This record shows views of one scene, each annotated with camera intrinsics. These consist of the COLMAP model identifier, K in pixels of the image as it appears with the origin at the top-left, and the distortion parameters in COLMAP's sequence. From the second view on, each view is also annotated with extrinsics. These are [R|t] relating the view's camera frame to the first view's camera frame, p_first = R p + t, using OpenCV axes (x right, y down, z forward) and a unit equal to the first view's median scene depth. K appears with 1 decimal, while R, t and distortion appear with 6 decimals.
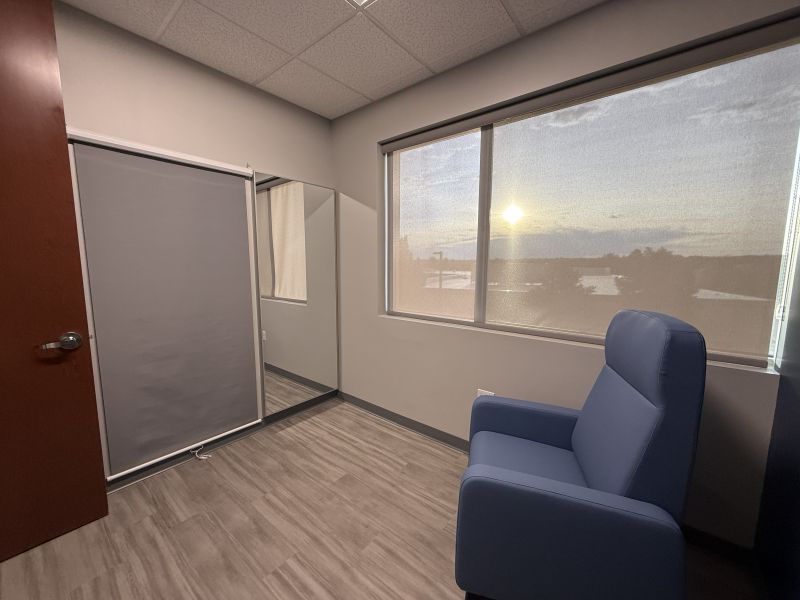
lens RADIAL K [[319.5, 0, 398.2], [0, 319.5, 301.6], [0, 0, 1]] dist [-0.000415, 0.001059]
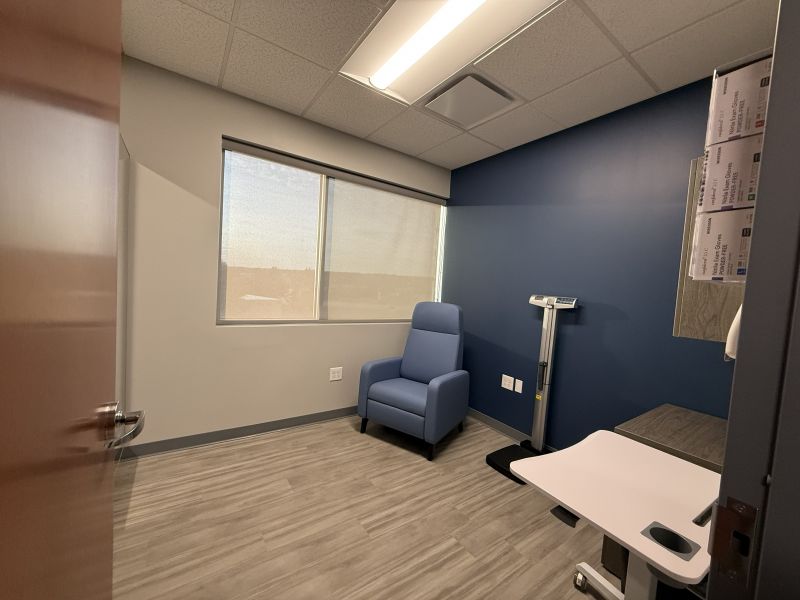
lens RADIAL K [[319.5, 0, 400.7], [0, 319.5, 298.9], [0, 0, 1]] dist [-0.000415, 0.001059]
pose [[0.272010, -0.029285, 0.961849, -0.939839], [0.046599, 0.998765, 0.017231, -0.028222], [-0.961166, 0.040134, 0.273038, 0.328576]]
